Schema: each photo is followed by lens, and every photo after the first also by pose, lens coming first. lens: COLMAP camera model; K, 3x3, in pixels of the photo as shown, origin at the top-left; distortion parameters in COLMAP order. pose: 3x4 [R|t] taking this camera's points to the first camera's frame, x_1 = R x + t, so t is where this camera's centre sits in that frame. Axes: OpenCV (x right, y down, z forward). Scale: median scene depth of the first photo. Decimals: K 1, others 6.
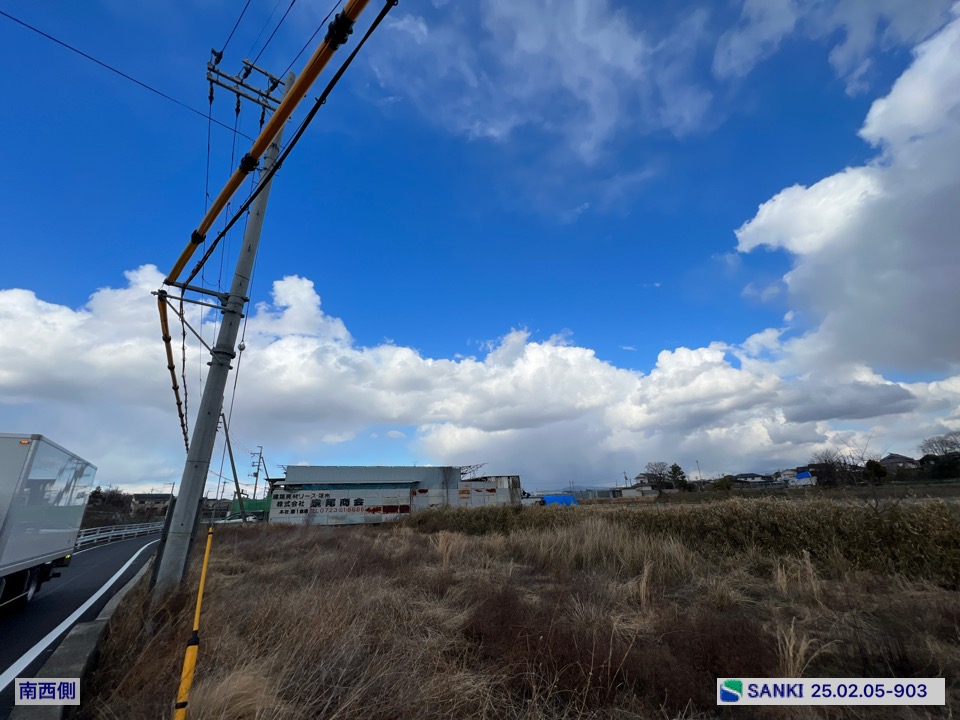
lens RADIAL K [[387.8, 0, 475.5], [0, 387.8, 360.6], [0, 0, 1]] dist [-0.003747, 0.000947]
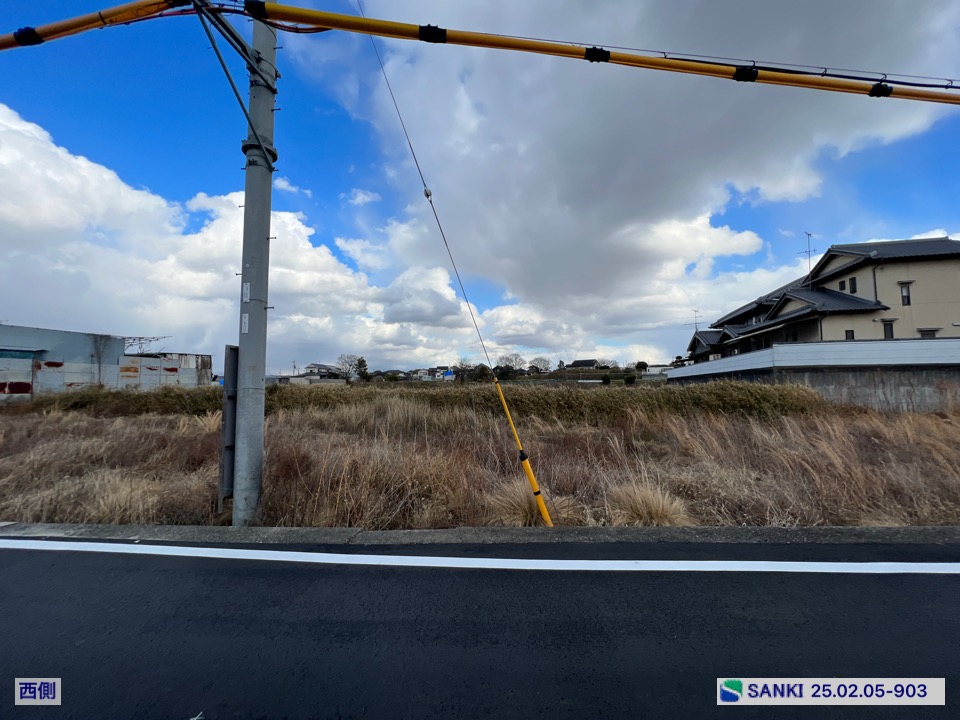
lens RADIAL K [[387.8, 0, 483.2], [0, 387.8, 369.8], [0, 0, 1]] dist [-0.003747, 0.000947]
pose [[0.664409, 0.061084, 0.744869, -0.138380], [-0.276500, 0.946028, 0.169053, 0.019290], [-0.694340, -0.318277, 0.645439, 0.025425]]
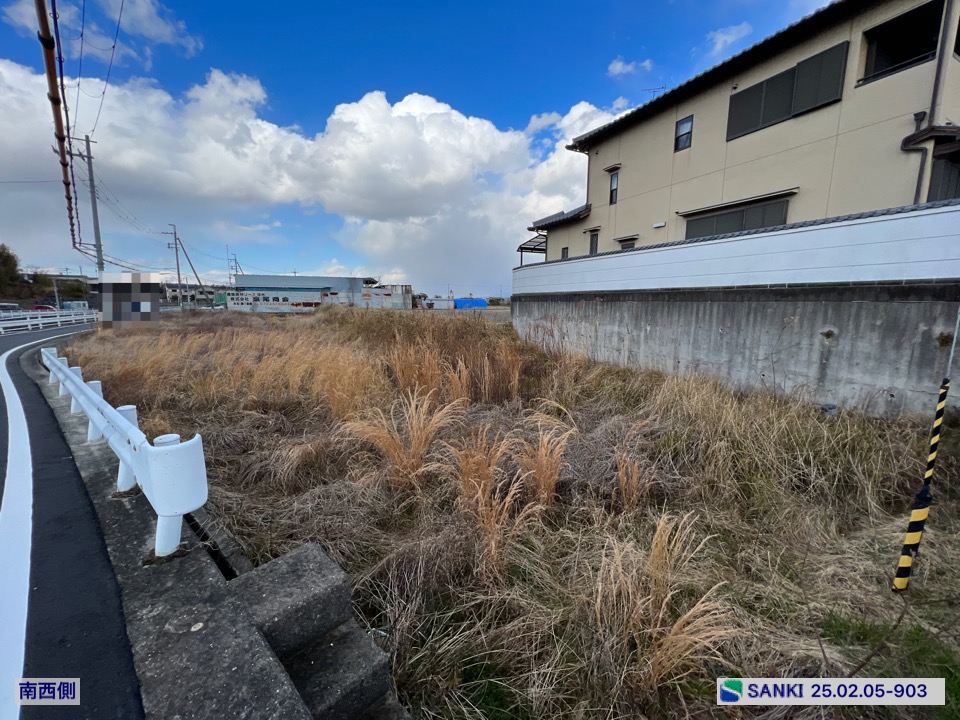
lens RADIAL K [[387.8, 0, 479.6], [0, 387.8, 358.8], [0, 0, 1]] dist [-0.003747, 0.000947]
pose [[0.998271, 0.044530, -0.038363, 0.475631], [-0.020561, 0.876021, 0.481834, -0.162885], [0.055063, -0.480212, 0.875422, -0.365939]]
